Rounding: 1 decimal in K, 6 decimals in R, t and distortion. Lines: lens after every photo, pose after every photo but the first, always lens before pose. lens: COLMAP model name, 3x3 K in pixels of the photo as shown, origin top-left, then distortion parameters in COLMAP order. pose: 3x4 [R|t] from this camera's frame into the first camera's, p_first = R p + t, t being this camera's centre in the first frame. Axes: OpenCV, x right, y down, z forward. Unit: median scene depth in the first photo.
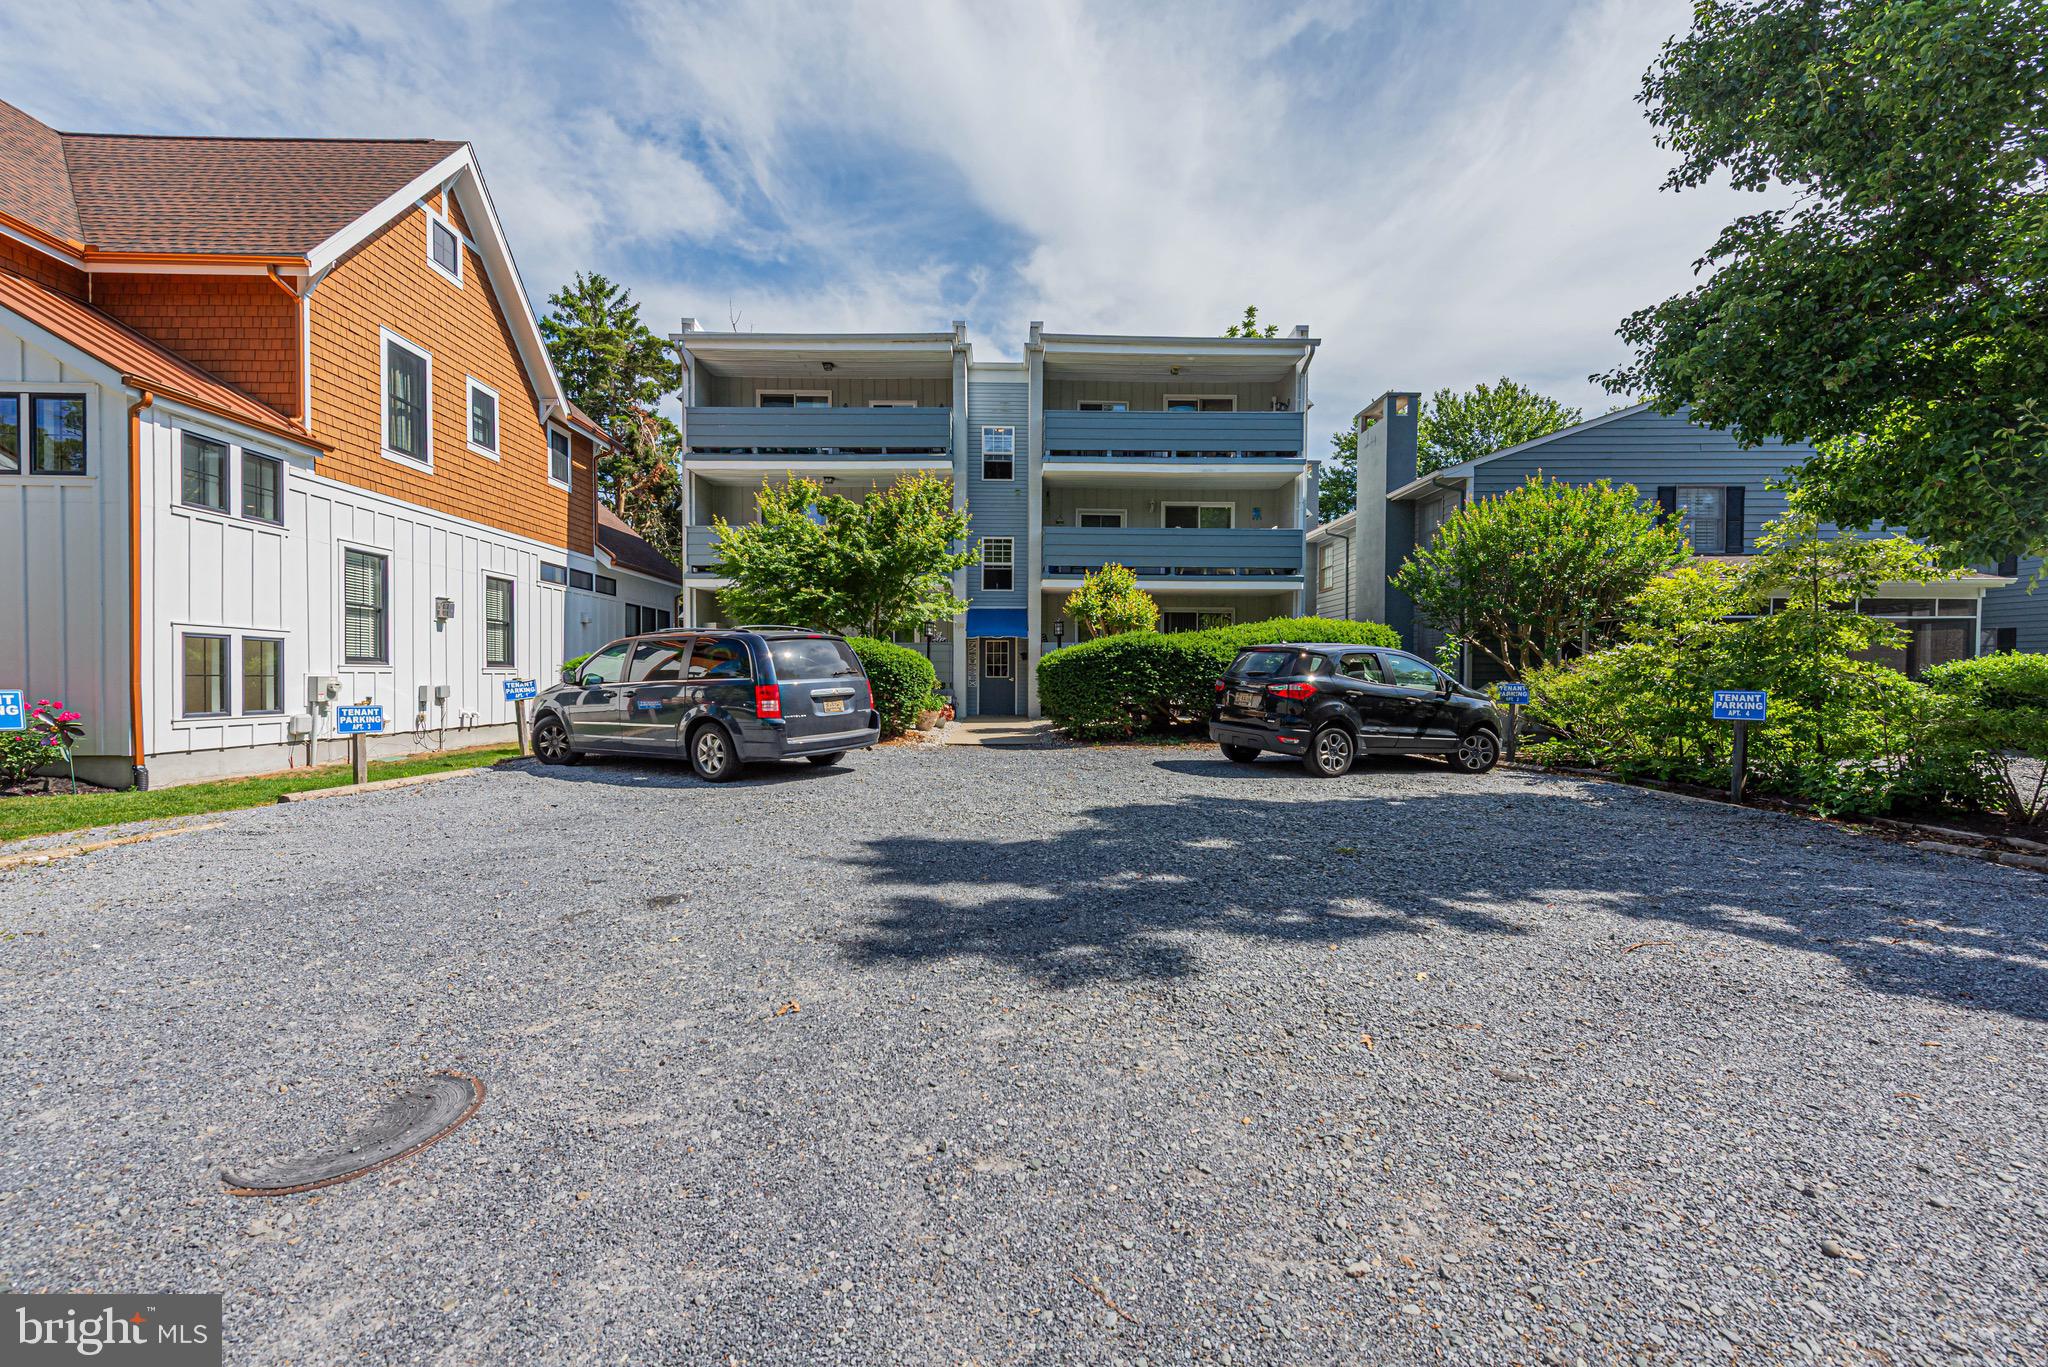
lens RADIAL K [[813.3, 0, 1028.0], [0, 813.3, 687.2], [0, 0, 1]] dist [0.015003, -0.005090]
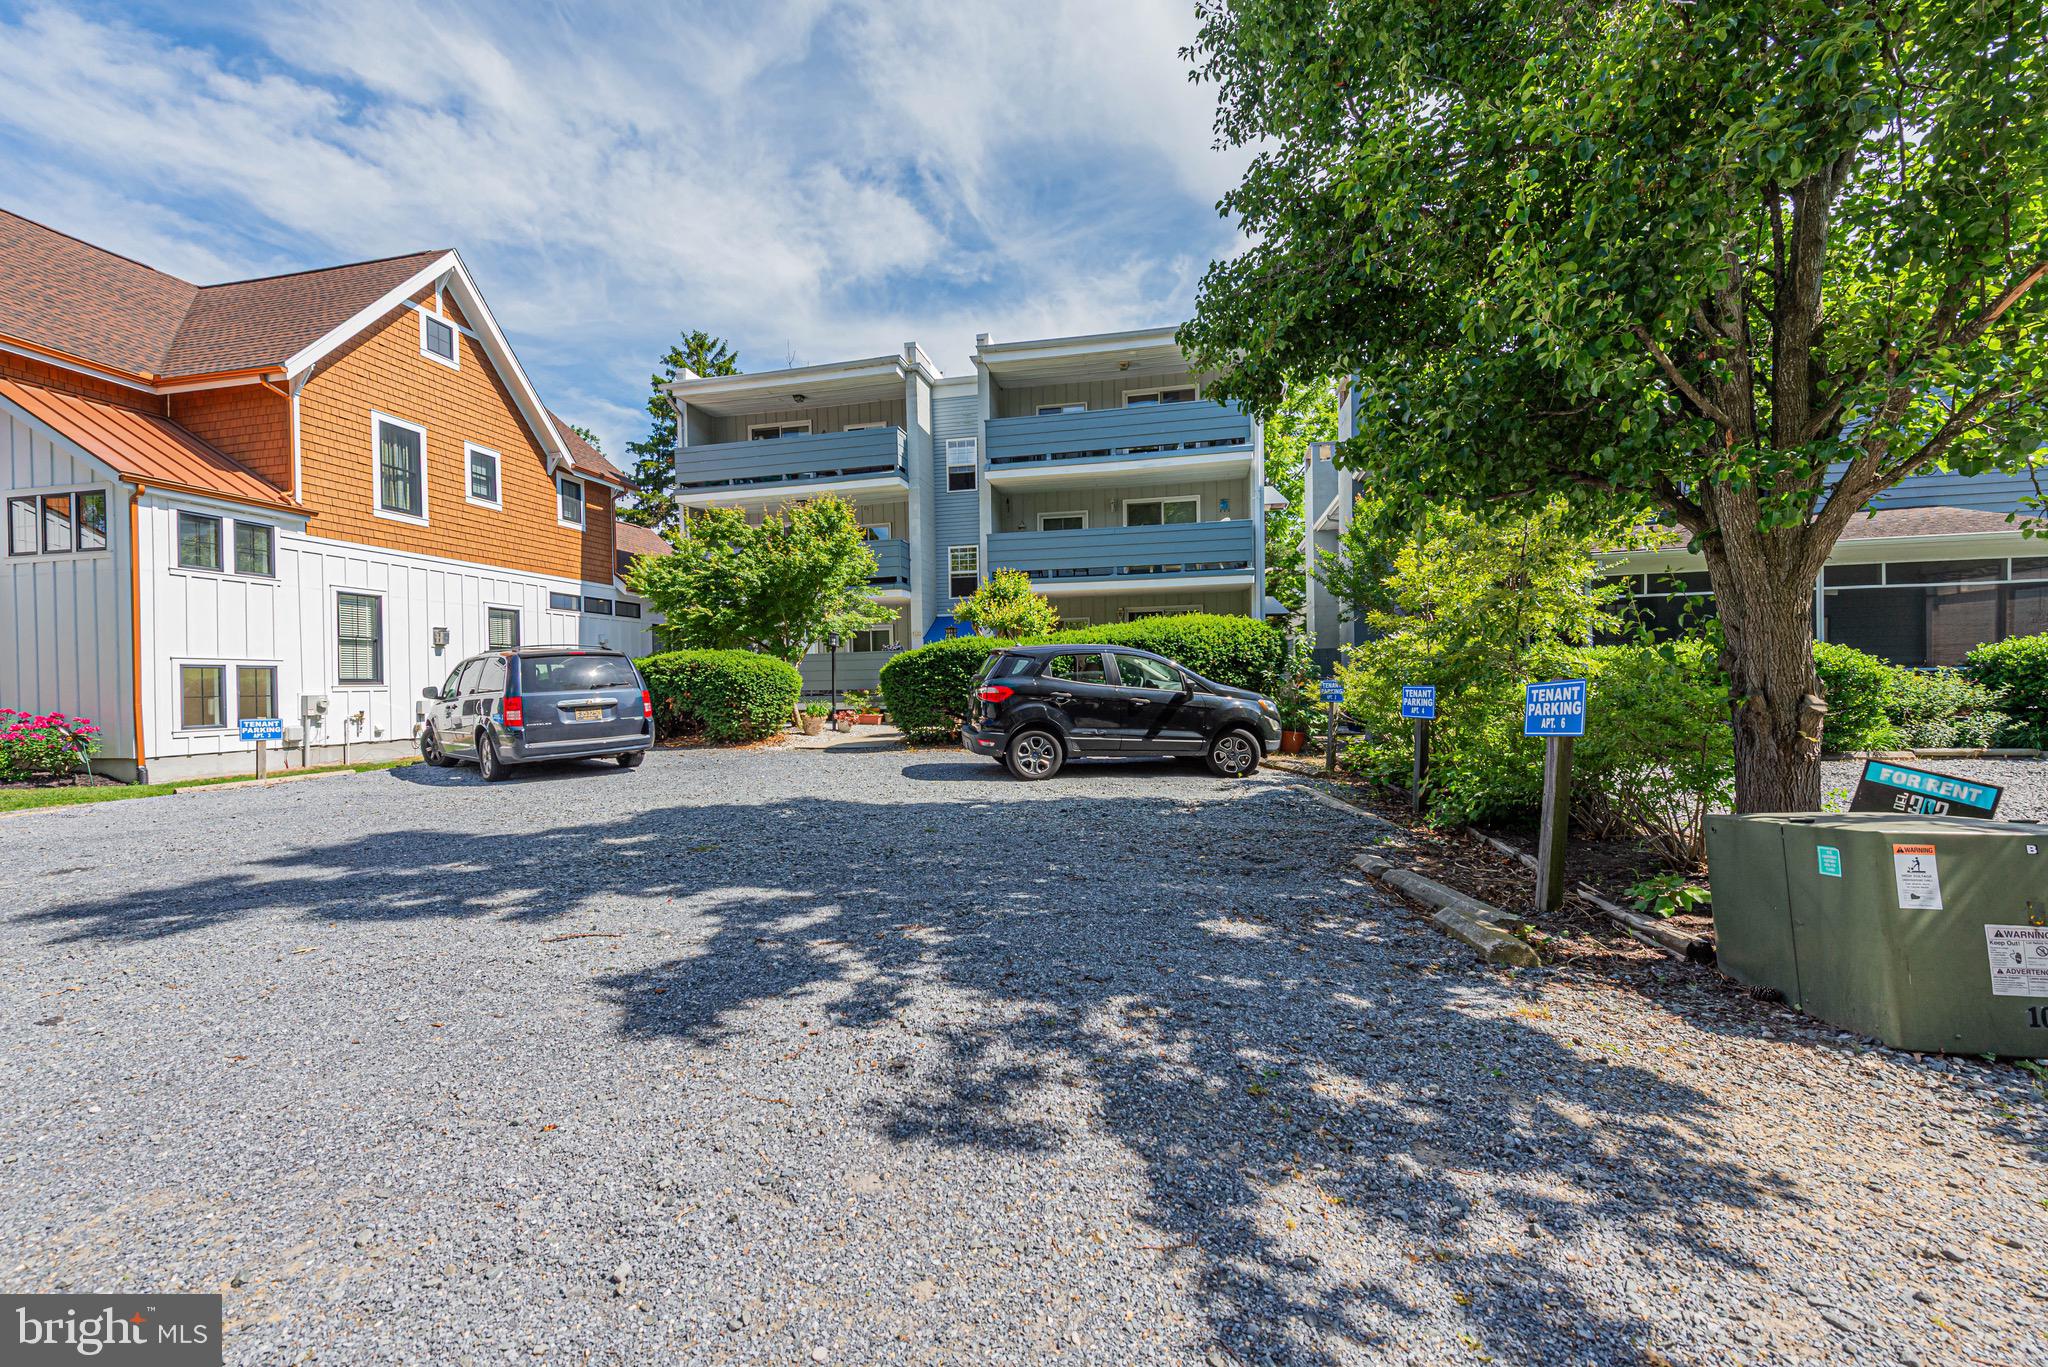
lens RADIAL K [[819.2, 0, 1024.0], [0, 819.2, 683.5], [0, 0, 1]] dist [0.017277, -0.005295]
pose [[0.971881, -0.020961, -0.234537, 0.411898], [0.018695, 0.999755, -0.011883, 0.003353], [0.234729, 0.007164, 0.972034, 0.022259]]
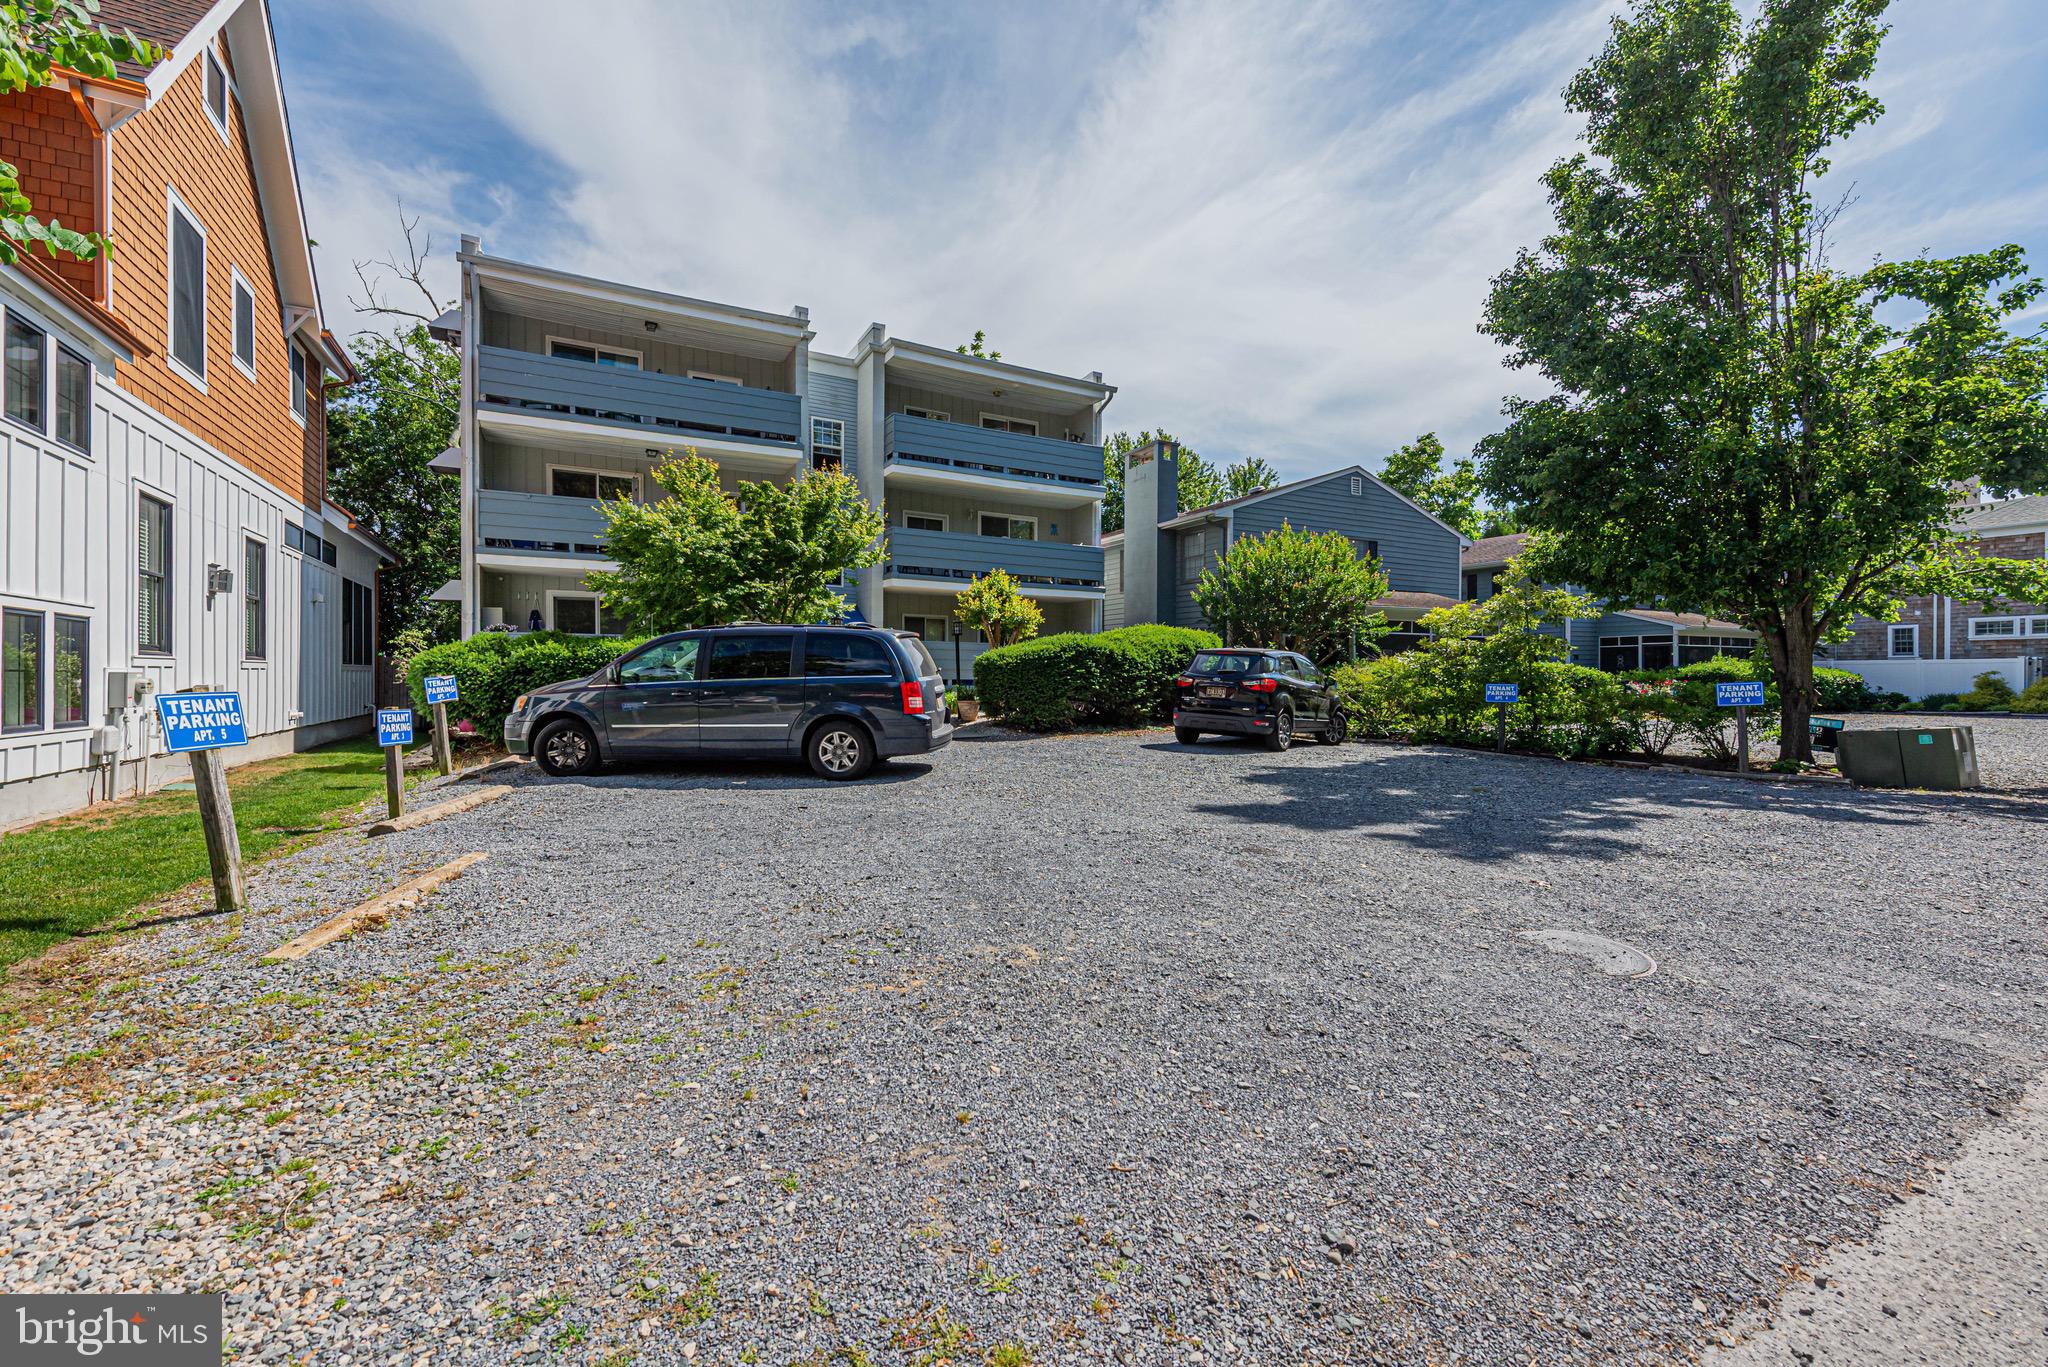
lens RADIAL K [[819.2, 0, 1024.0], [0, 819.2, 683.5], [0, 0, 1]] dist [0.017277, -0.005295]
pose [[0.888755, -0.003872, 0.458366, -0.421173], [0.003144, 0.999992, 0.002351, -0.002195], [-0.458372, -0.000648, 0.888760, 0.008939]]
